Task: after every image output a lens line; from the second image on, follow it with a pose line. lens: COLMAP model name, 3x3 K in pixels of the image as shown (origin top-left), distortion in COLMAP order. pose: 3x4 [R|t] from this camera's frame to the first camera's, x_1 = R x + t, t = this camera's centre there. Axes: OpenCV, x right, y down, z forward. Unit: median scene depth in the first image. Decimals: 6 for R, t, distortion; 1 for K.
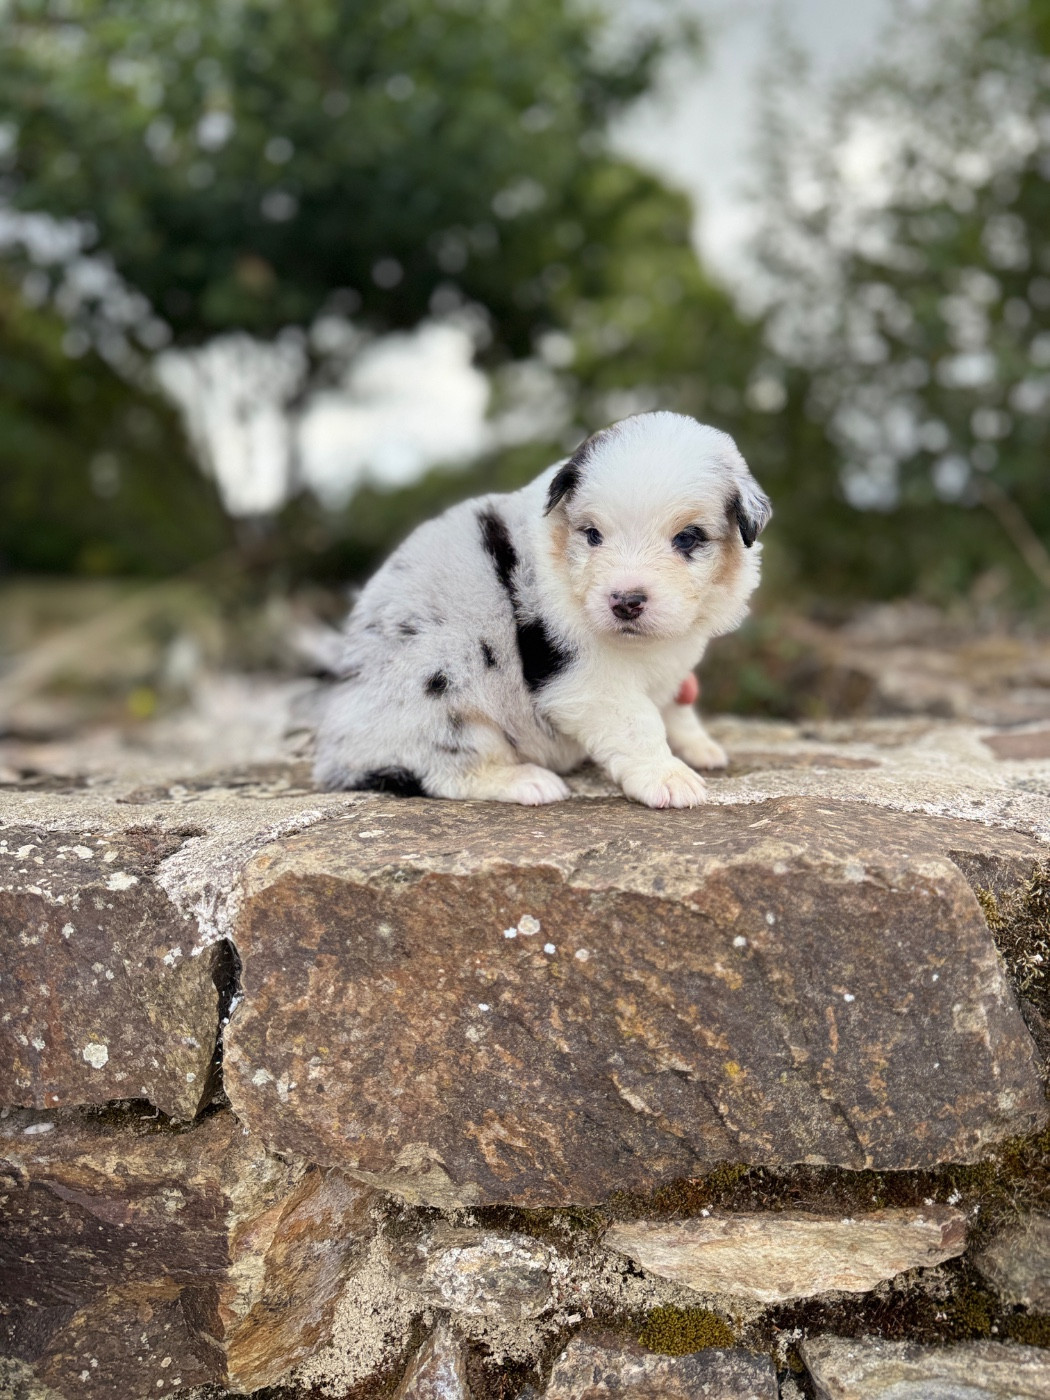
lens RADIAL K [[993.7, 0, 532.2], [0, 993.7, 704.0], [0, 0, 1]] dist [0.109048, -0.230804]
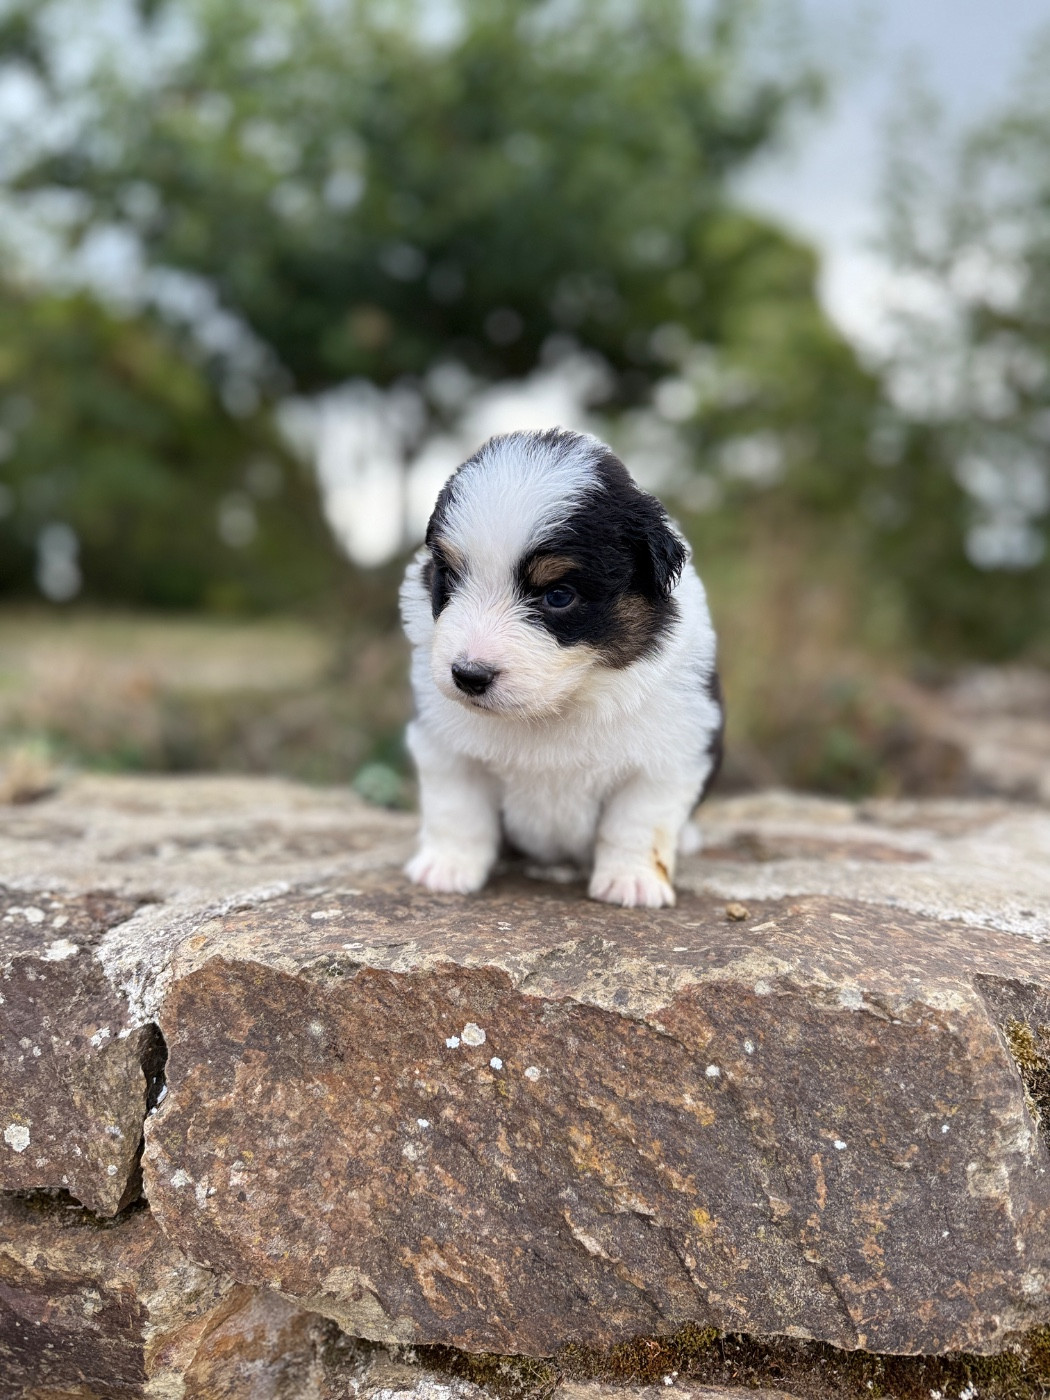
lens RADIAL K [[1022.4, 0, 521.5], [0, 1022.4, 704.3], [0, 0, 1]] dist [-0.015372, 0.003768]
pose [[0.993333, 0.035229, -0.109768, 0.124272], [-0.040453, 0.998134, -0.045732, -0.029527], [0.107952, 0.049868, 0.992905, 0.092363]]
